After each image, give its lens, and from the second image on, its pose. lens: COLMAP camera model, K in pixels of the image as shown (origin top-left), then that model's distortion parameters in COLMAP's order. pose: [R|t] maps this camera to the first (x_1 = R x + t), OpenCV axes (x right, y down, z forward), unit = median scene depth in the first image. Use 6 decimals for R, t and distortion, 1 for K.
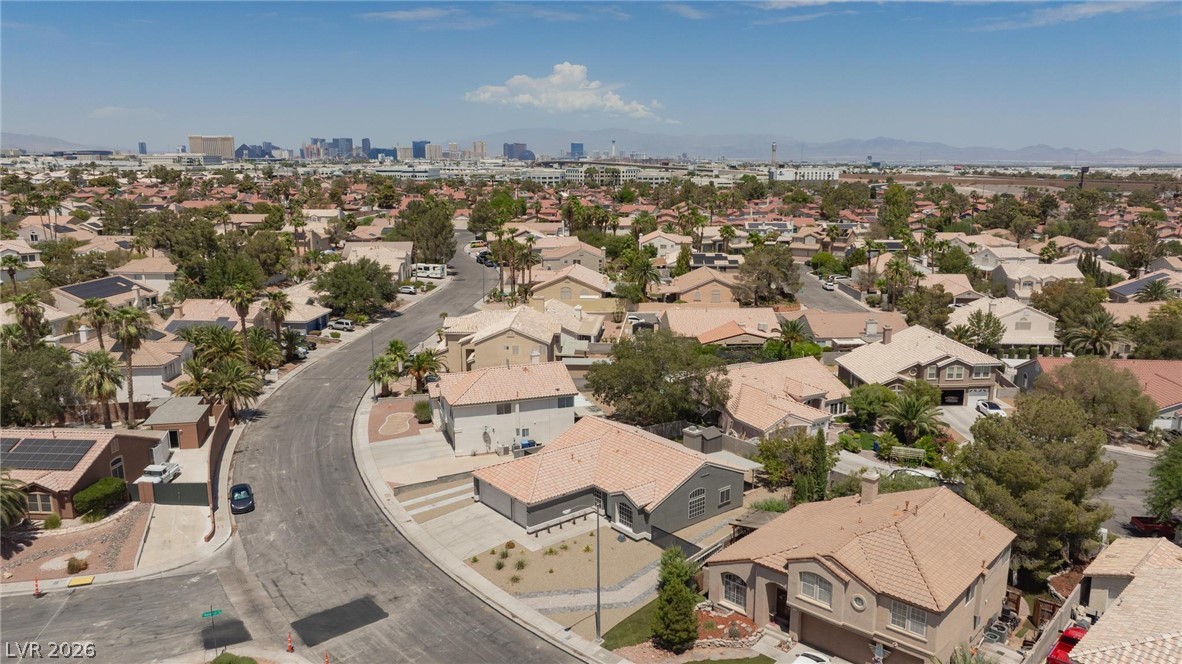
lens RADIAL K [[828.2, 0, 591.0], [0, 828.2, 332.0], [0, 0, 1]] dist [-0.061699, 0.073069]
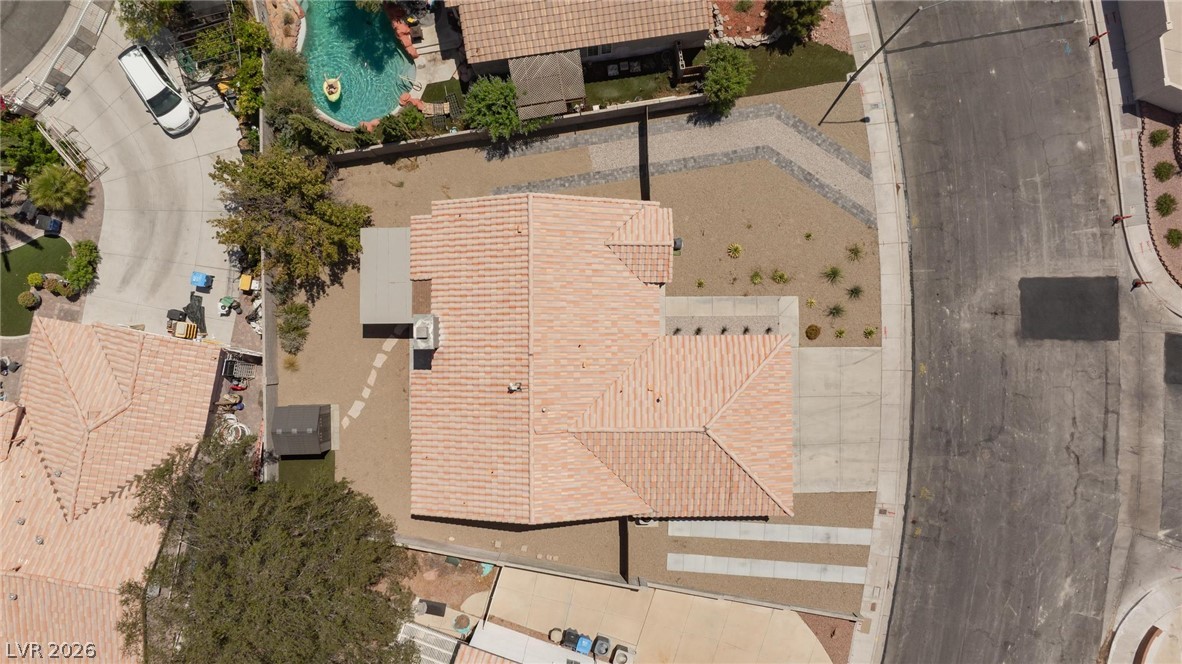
lens RADIAL K [[828.2, 0, 591.0], [0, 828.2, 332.0], [0, 0, 1]] dist [-0.061699, 0.073069]
pose [[-0.790605, -0.611856, 0.023996, 0.032631], [0.141124, -0.143940, 0.979472, -0.433810], [-0.595842, 0.777762, 0.200147, 0.942817]]
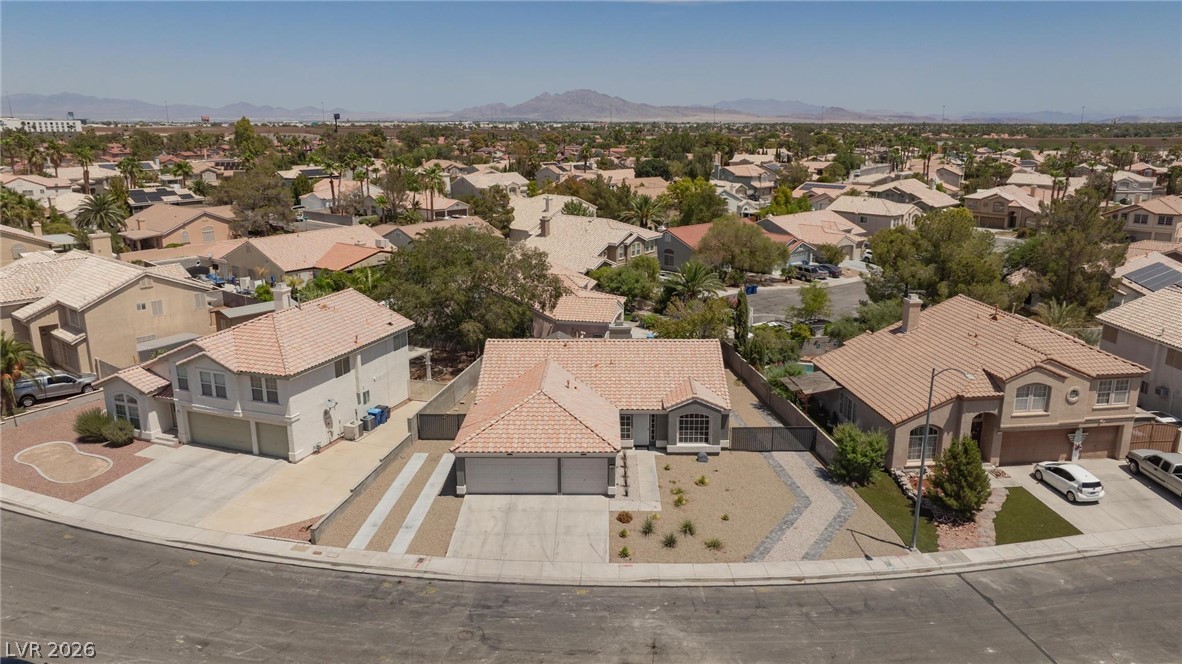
lens RADIAL K [[828.2, 0, 591.0], [0, 828.2, 332.0], [0, 0, 1]] dist [-0.061699, 0.073069]
pose [[0.632654, -0.192780, 0.750057, -0.566785], [0.156589, 0.980360, 0.119894, 0.027431], [-0.758438, 0.041599, 0.650416, 0.564584]]
